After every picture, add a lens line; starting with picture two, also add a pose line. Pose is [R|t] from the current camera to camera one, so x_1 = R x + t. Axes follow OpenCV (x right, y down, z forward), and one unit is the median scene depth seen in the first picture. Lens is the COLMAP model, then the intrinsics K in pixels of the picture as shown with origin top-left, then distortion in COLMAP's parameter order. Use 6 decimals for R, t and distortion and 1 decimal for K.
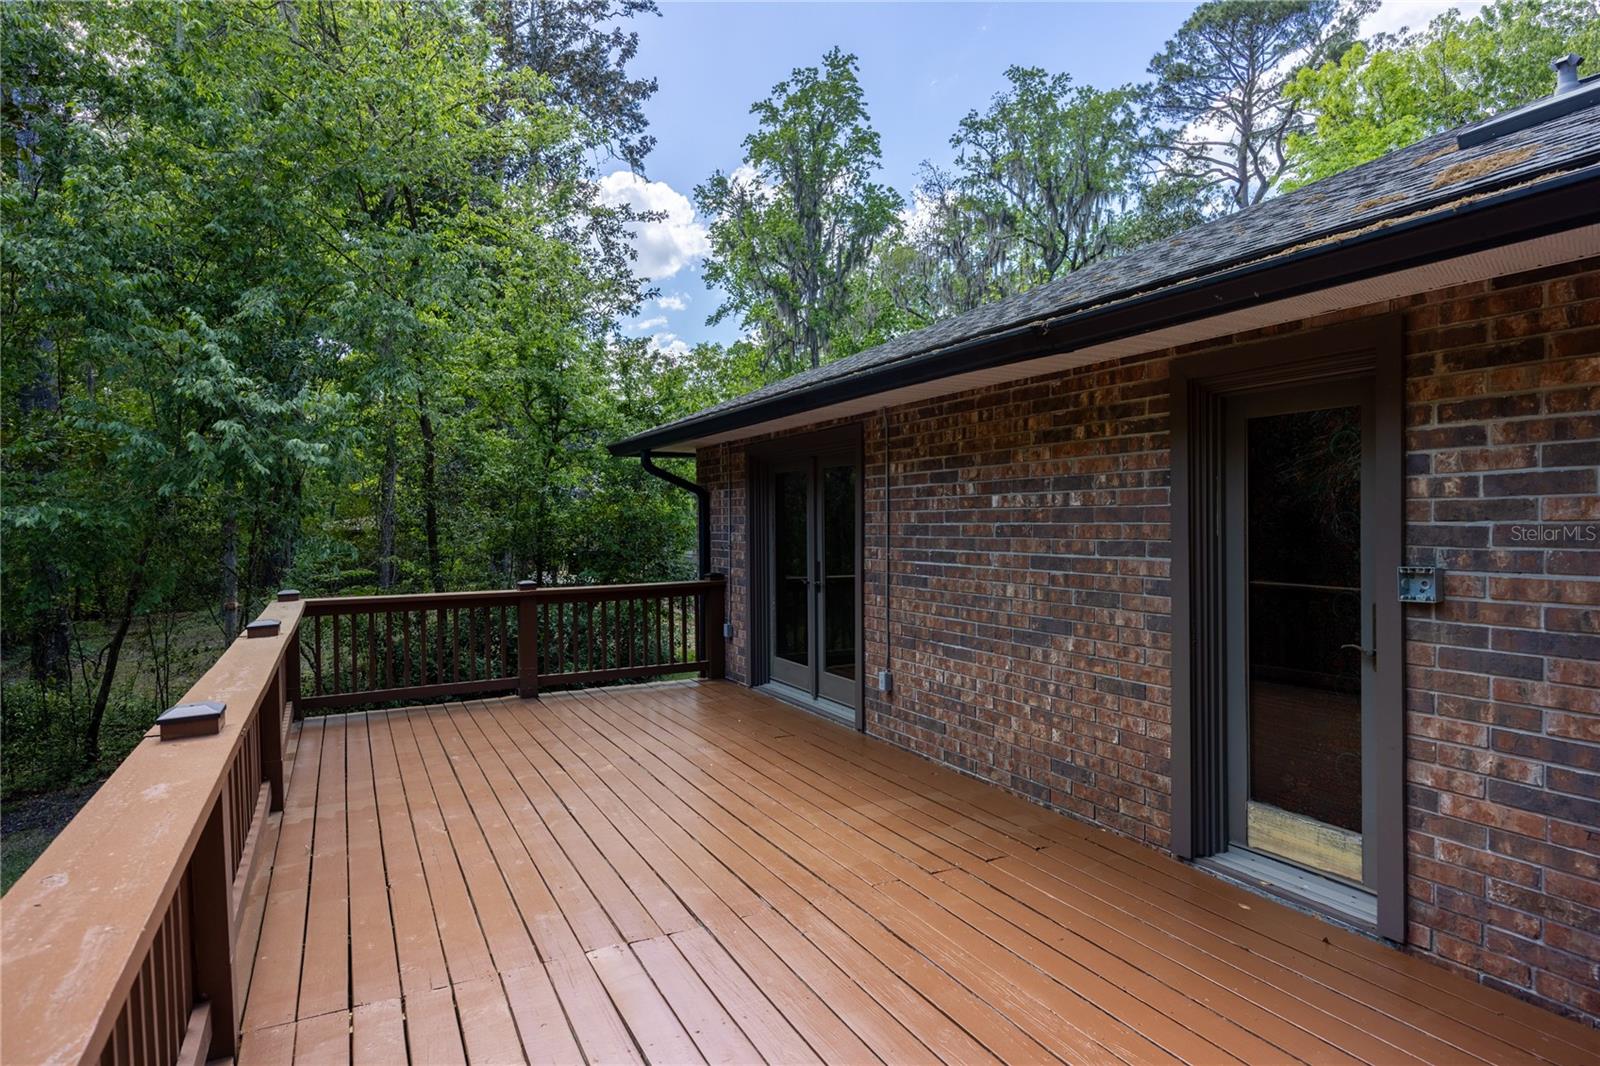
lens RADIAL K [[881.9, 0, 803.5], [0, 881.9, 519.7], [0, 0, 1]] dist [-0.019058, 0.000879]
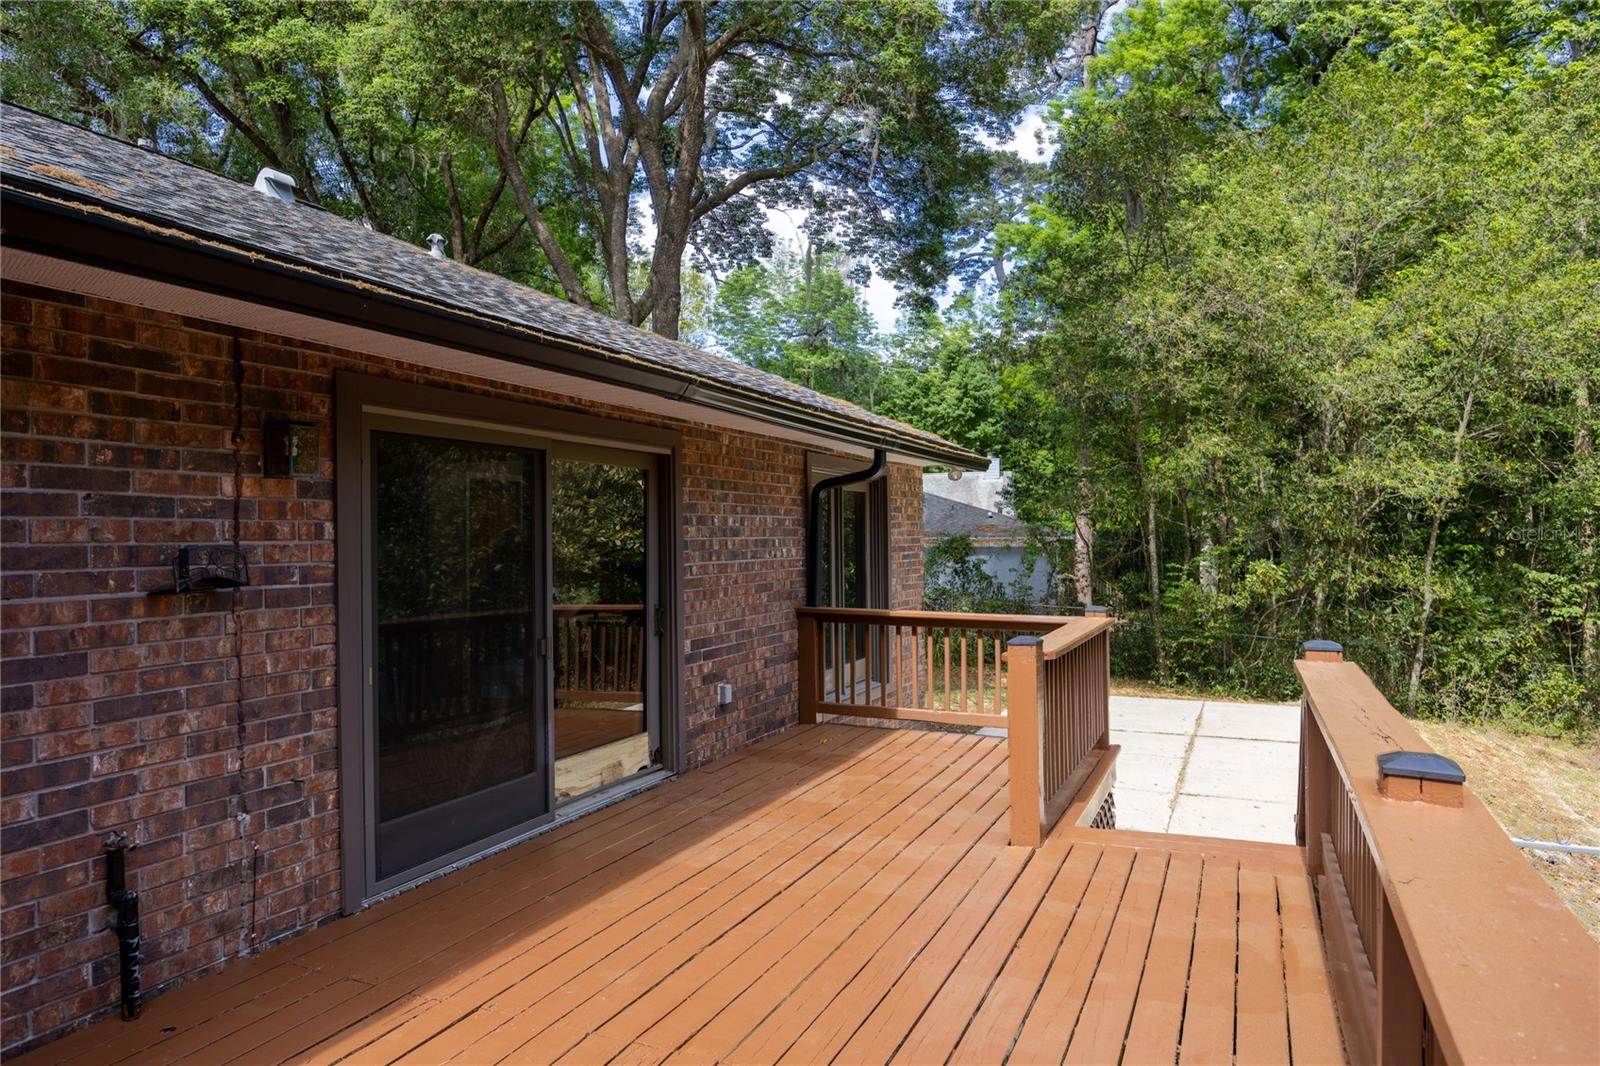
lens RADIAL K [[1032.2, 0, 796.9], [0, 1032.2, 522.9], [0, 0, 1]] dist [0.000494, 0.001282]
pose [[-0.625654, 0.029720, 0.779535, -0.188129], [0.018914, 0.999558, -0.022928, 0.006867], [-0.779872, 0.000399, -0.625939, 0.337693]]
